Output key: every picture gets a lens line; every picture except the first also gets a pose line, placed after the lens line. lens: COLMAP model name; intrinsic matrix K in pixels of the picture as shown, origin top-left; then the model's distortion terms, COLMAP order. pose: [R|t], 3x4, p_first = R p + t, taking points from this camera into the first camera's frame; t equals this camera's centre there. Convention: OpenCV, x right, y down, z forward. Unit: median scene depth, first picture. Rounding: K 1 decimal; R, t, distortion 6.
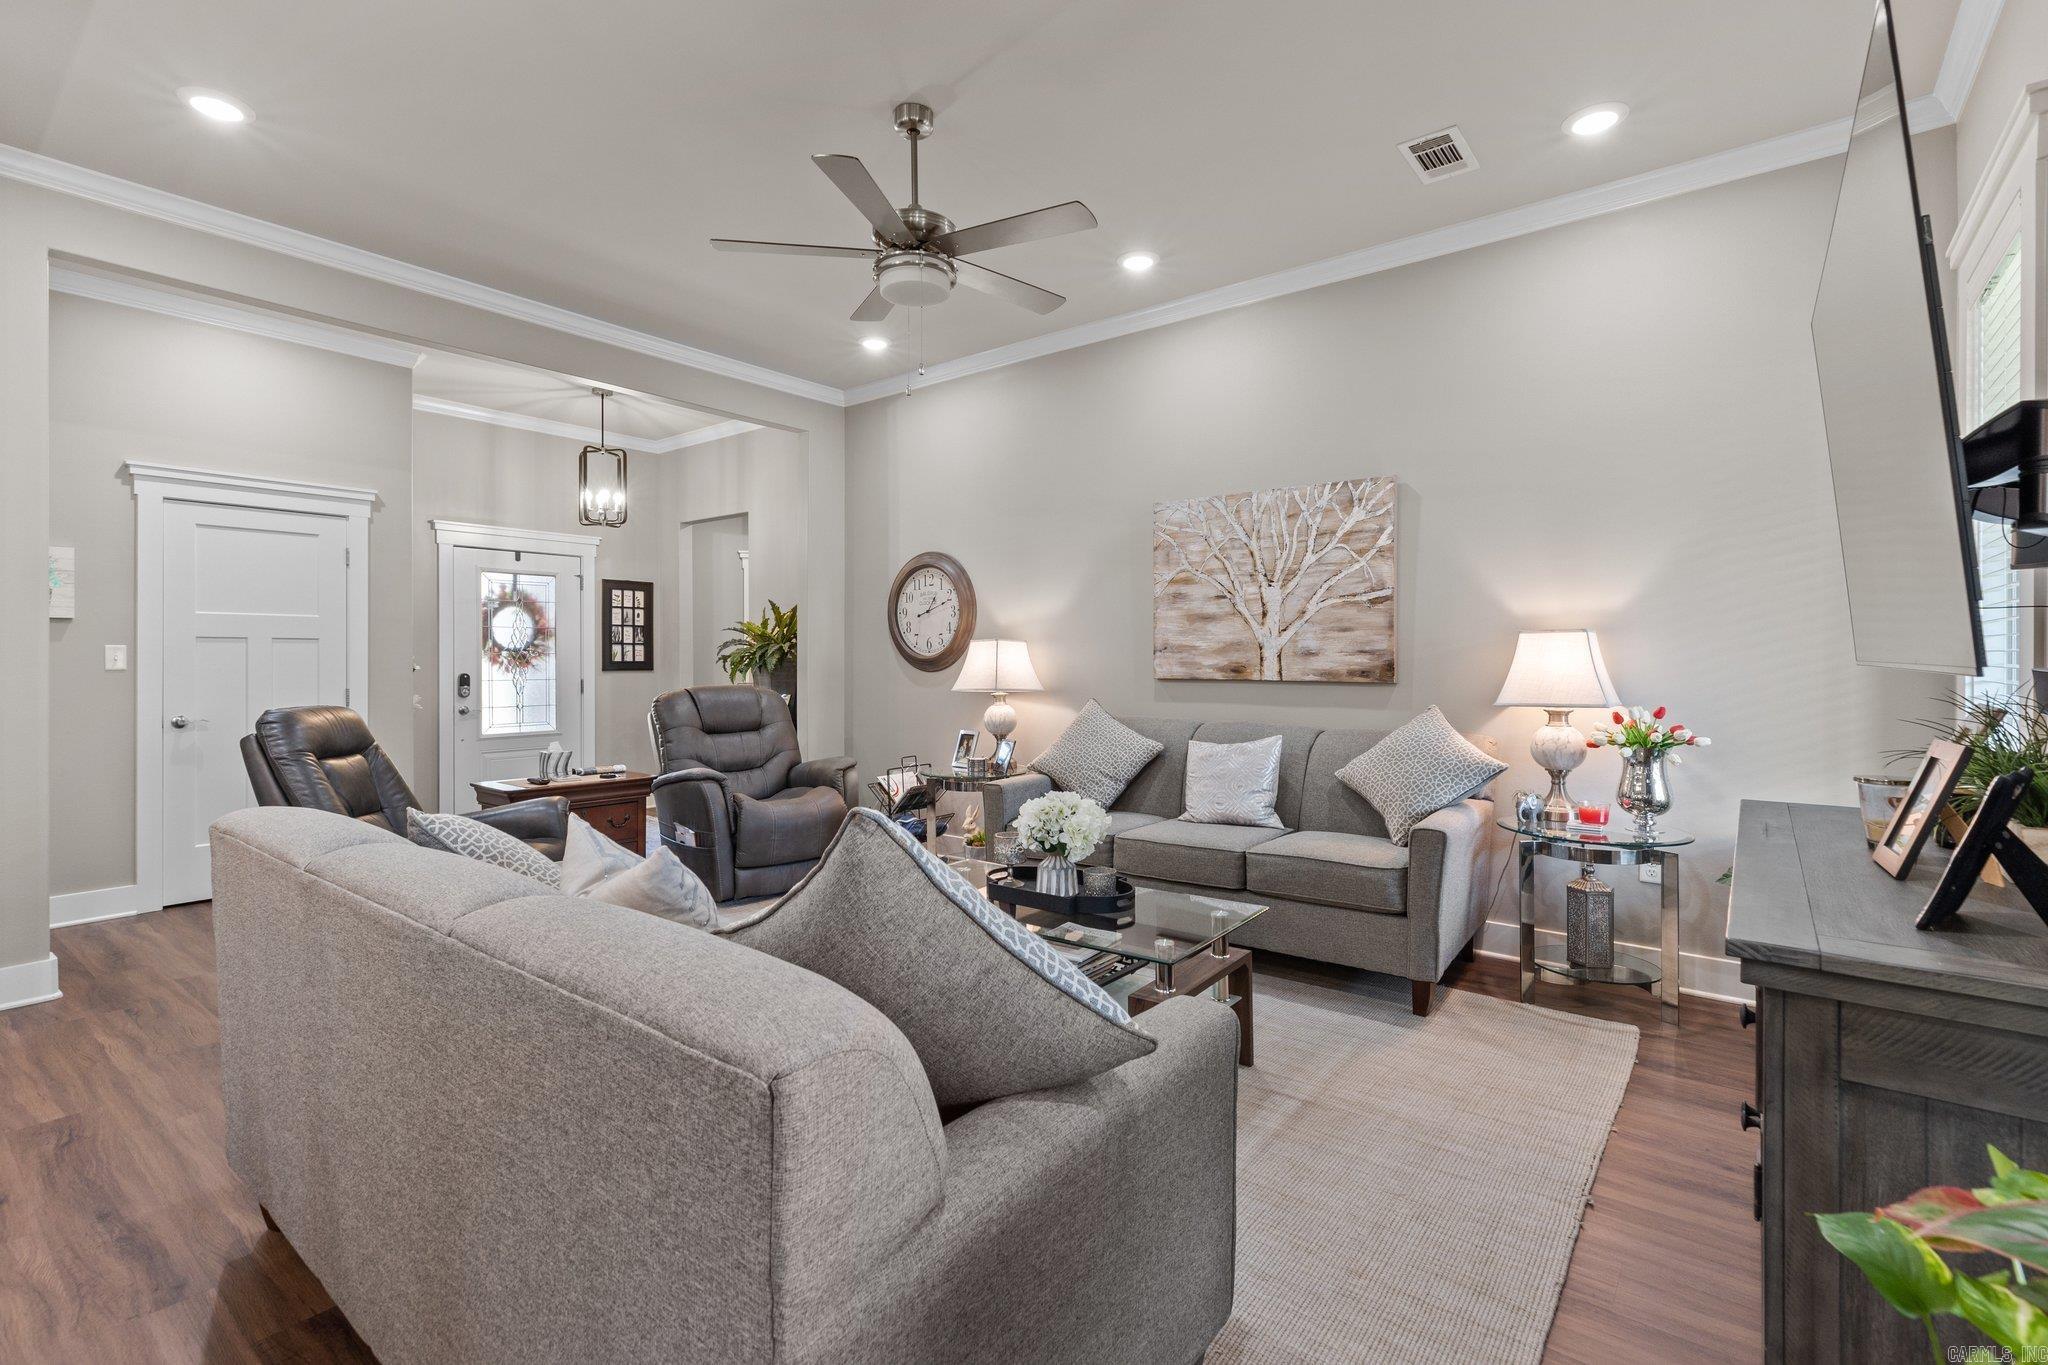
lens RADIAL K [[926.5, 0, 1019.2], [0, 926.5, 656.5], [0, 0, 1]] dist [0.005894, -0.000485]
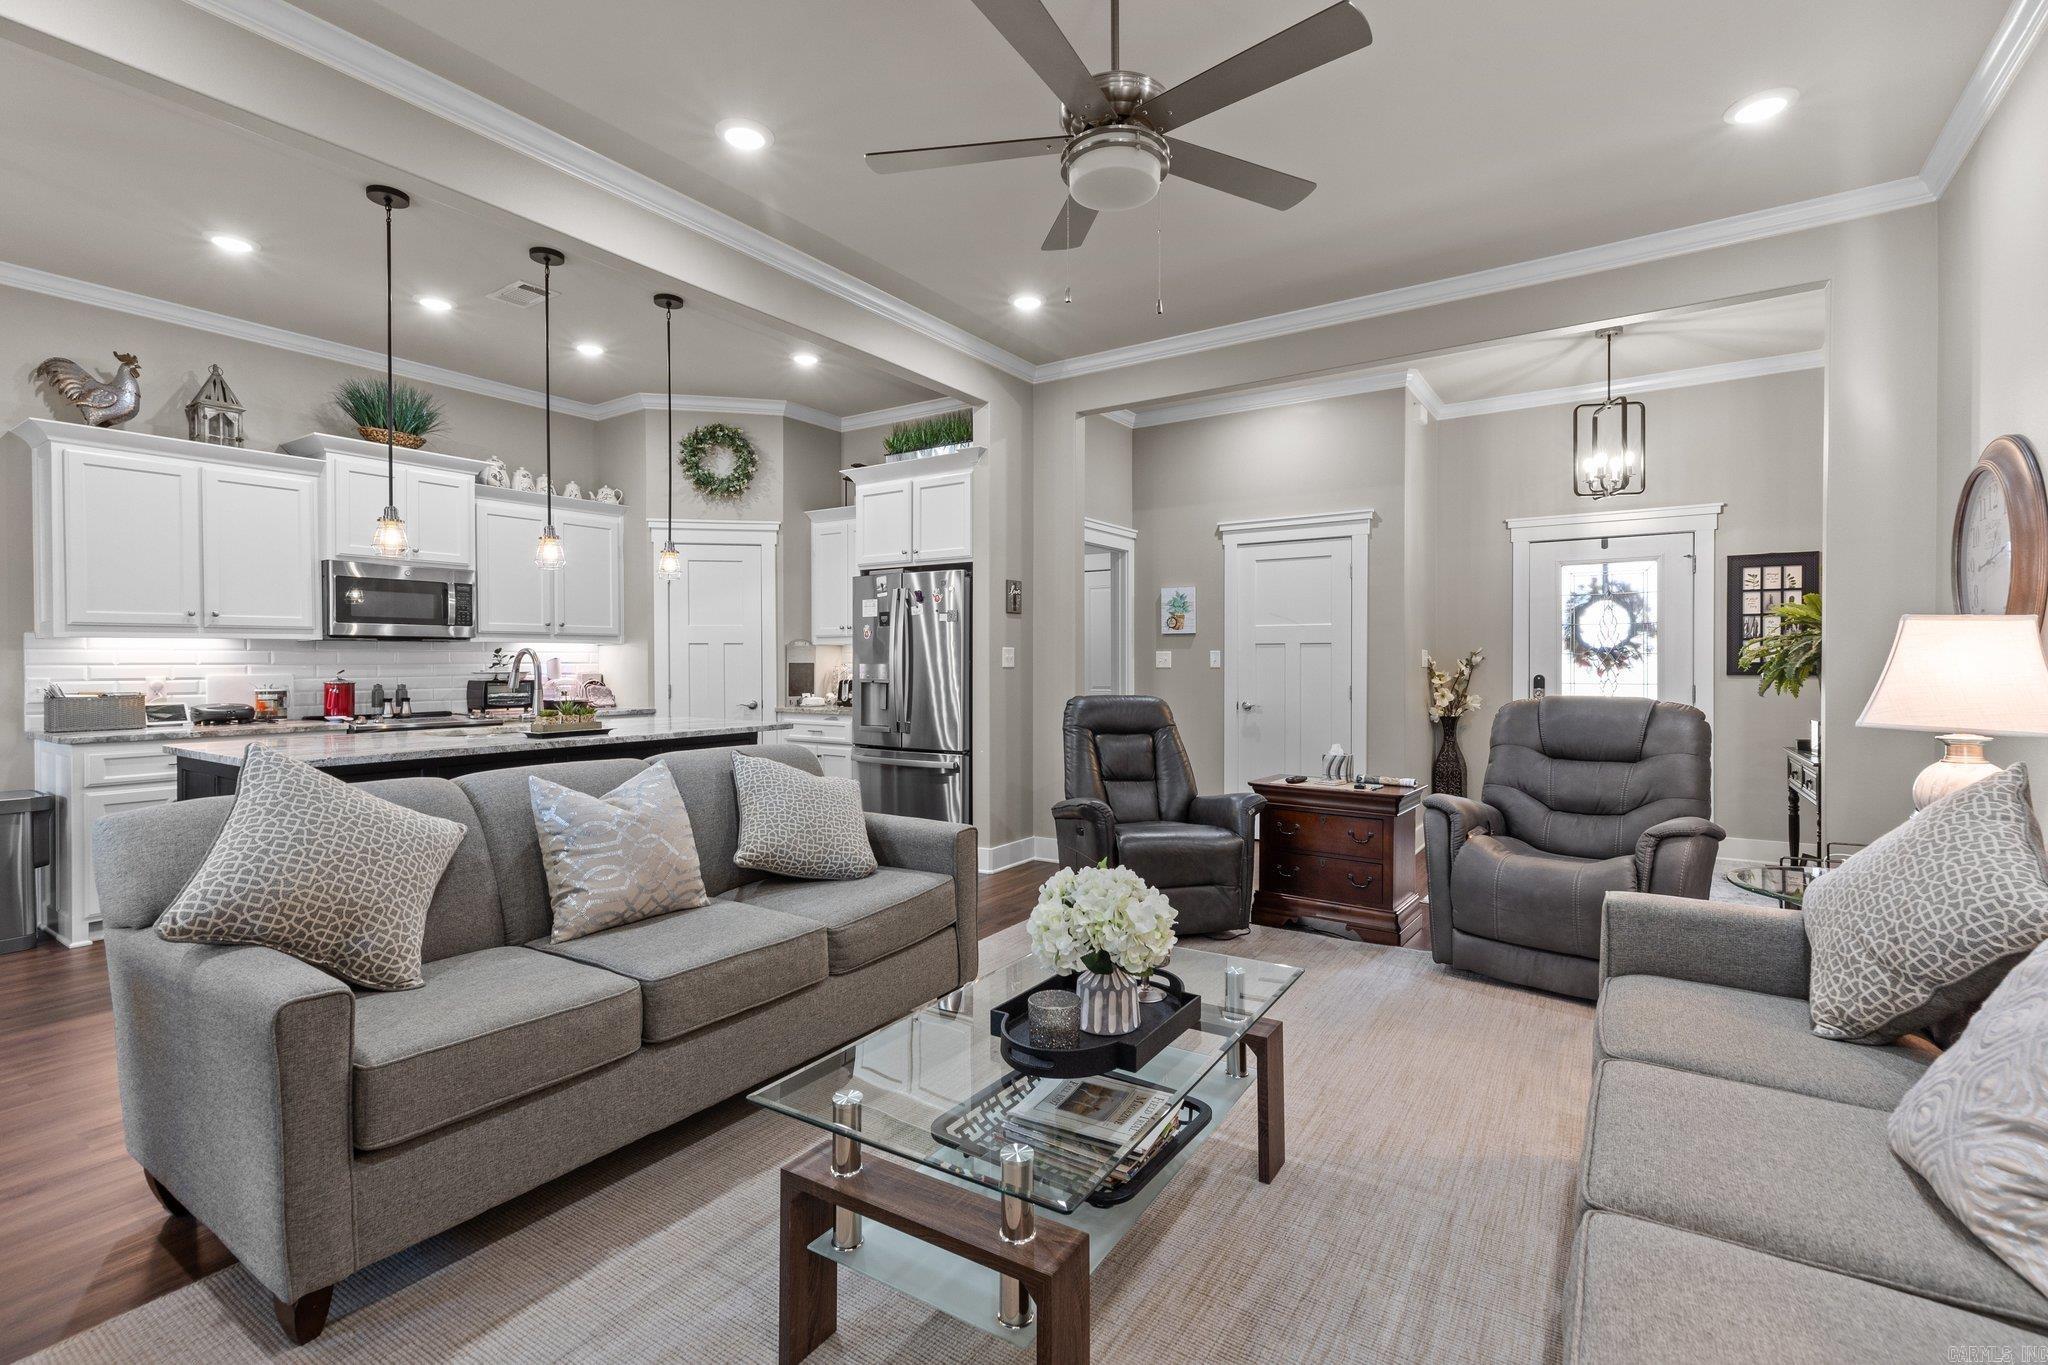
lens RADIAL K [[926.5, 0, 1027.5], [0, 926.5, 669.8], [0, 0, 1]] dist [0.005894, -0.000485]
pose [[0.081639, 0.010269, -0.996609, 0.362082], [0.003543, 0.999938, 0.010593, 0.001173], [0.996656, -0.004396, 0.081598, 0.470758]]
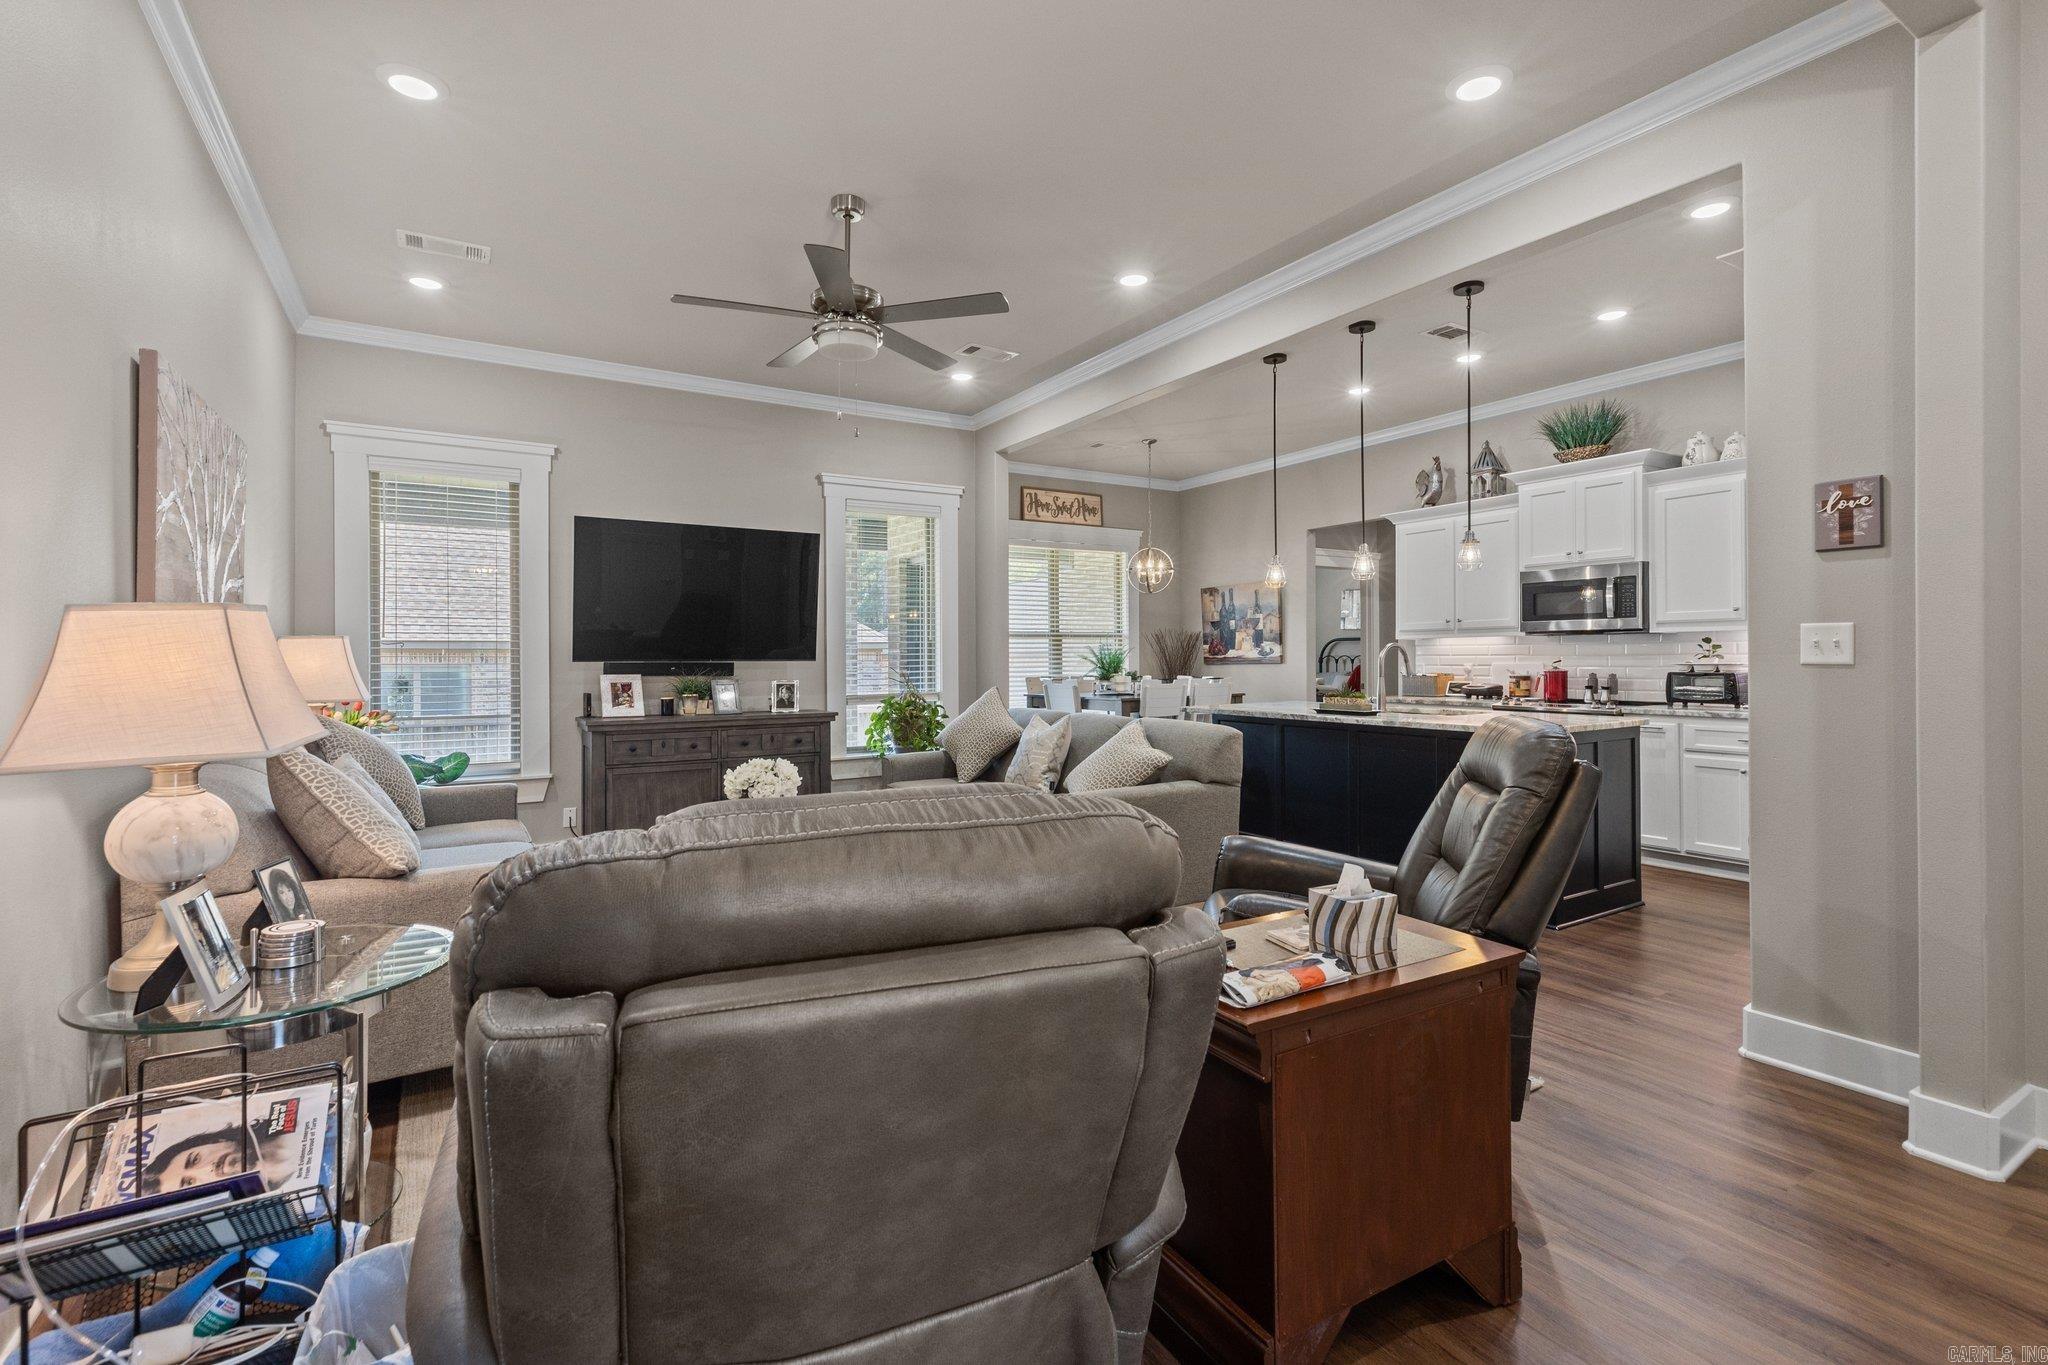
lens RADIAL K [[926.5, 0, 1027.7], [0, 926.5, 658.1], [0, 0, 1]] dist [0.005894, -0.000485]
pose [[-0.942062, 0.006879, 0.335369, -0.398412], [0.006591, 0.999976, -0.001996, 0.004486], [-0.335375, 0.000331, -0.942085, 1.112756]]
